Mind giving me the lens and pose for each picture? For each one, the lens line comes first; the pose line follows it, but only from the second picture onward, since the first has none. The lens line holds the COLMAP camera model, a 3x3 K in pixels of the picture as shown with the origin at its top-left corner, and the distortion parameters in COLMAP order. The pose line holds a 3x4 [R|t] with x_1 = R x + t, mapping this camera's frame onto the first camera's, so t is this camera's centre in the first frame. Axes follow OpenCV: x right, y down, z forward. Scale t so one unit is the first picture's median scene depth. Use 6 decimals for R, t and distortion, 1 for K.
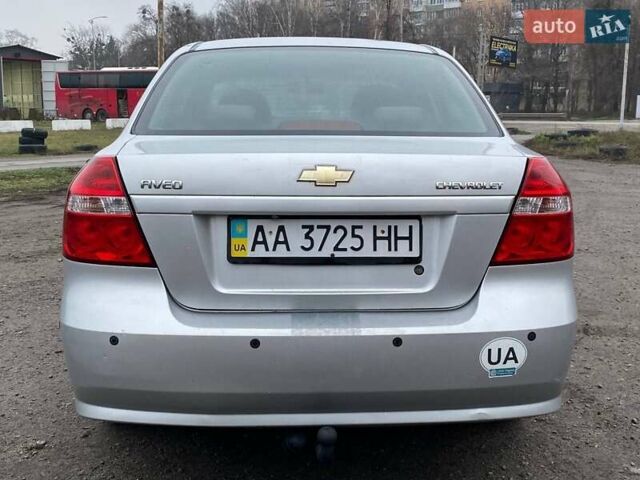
lens RADIAL K [[710.0, 0, 314.5], [0, 710.0, 236.4], [0, 0, 1]] dist [0.163268, -0.415281]
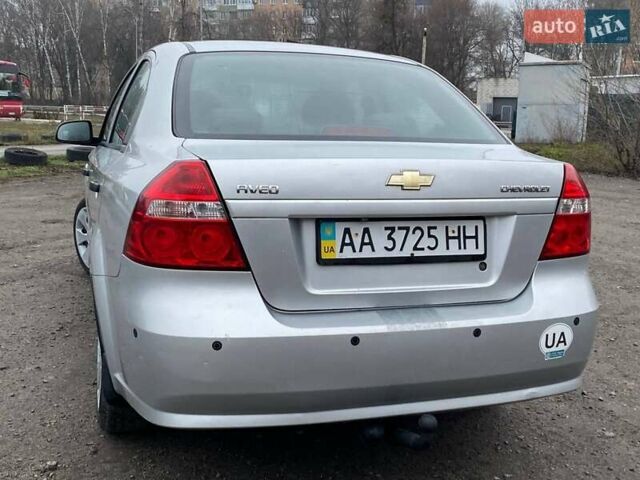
lens RADIAL K [[710.0, 0, 314.5], [0, 710.0, 236.4], [0, 0, 1]] dist [0.163268, -0.415281]
pose [[0.965541, -0.020459, 0.259446, -0.392501], [0.020406, 0.999788, 0.002898, -0.006944], [-0.259450, 0.002496, 0.965753, 0.006417]]
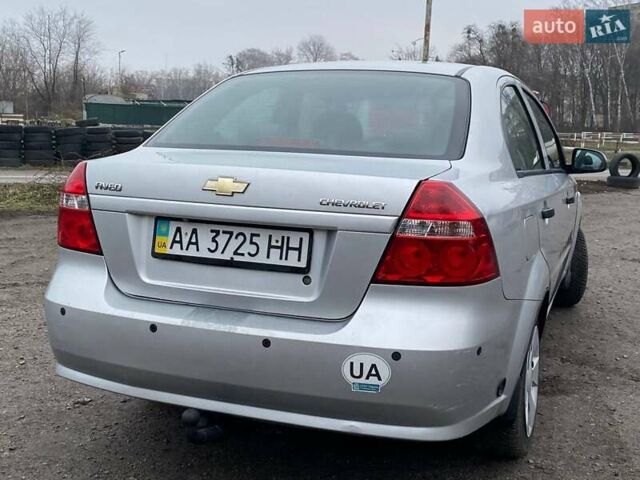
lens RADIAL K [[741.7, 0, 338.2], [0, 741.7, 229.9], [0, 0, 1]] dist [0.052296, -0.014107]
pose [[0.920652, 0.074332, -0.383243, 0.615751], [-0.090096, 0.995660, -0.023321, -0.005974], [0.379847, 0.055999, 0.923353, -0.004646]]
